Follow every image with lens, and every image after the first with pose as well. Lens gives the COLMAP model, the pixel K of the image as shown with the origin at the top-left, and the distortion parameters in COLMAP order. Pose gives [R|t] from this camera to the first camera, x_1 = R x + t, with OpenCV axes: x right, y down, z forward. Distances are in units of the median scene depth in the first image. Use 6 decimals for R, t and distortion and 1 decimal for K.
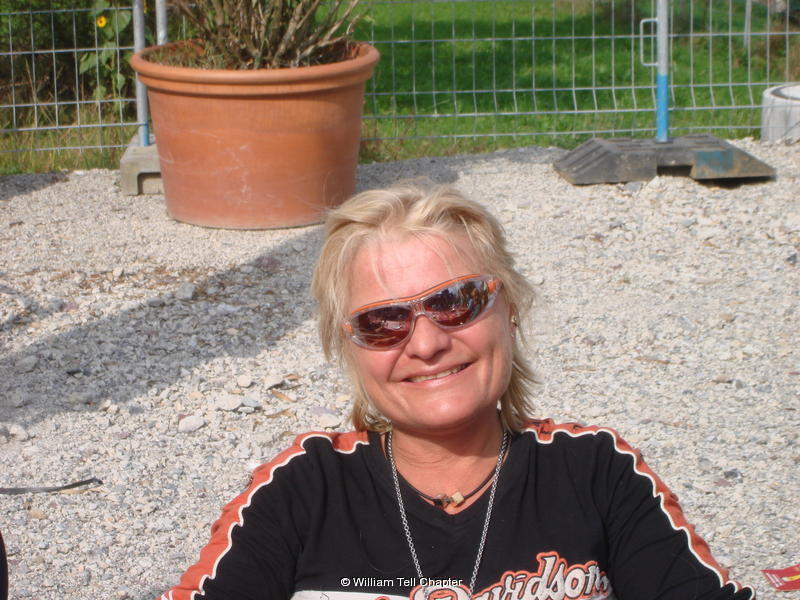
lens RADIAL K [[1819.9, 0, 400.0], [0, 1819.9, 300.0], [0, 0, 1]] dist [0.434375, -5.543138]
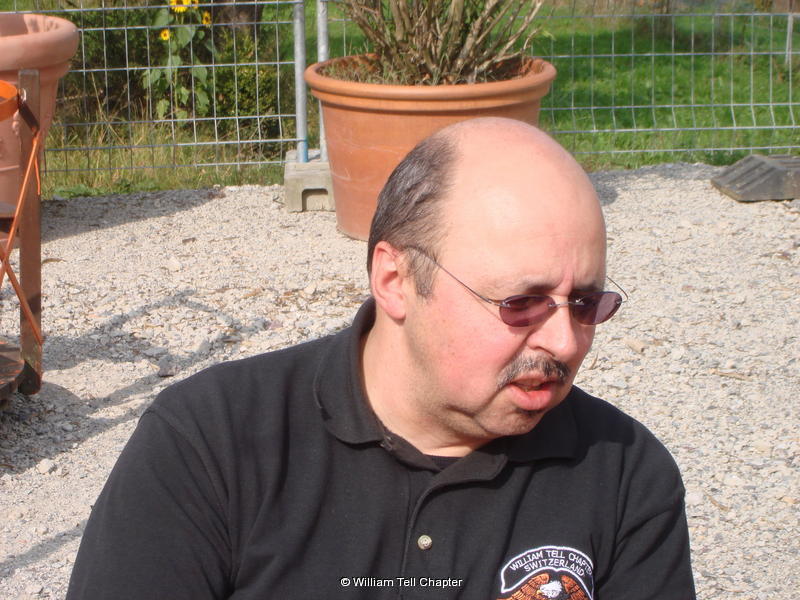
lens RADIAL K [[1819.9, 0, 400.0], [0, 1819.9, 300.0], [0, 0, 1]] dist [0.434375, -5.543138]
pose [[0.999978, 0.002441, 0.006101, -0.102483], [-0.002396, 0.999970, -0.007391, -0.002346], [-0.006119, 0.007377, 0.999954, 0.012750]]
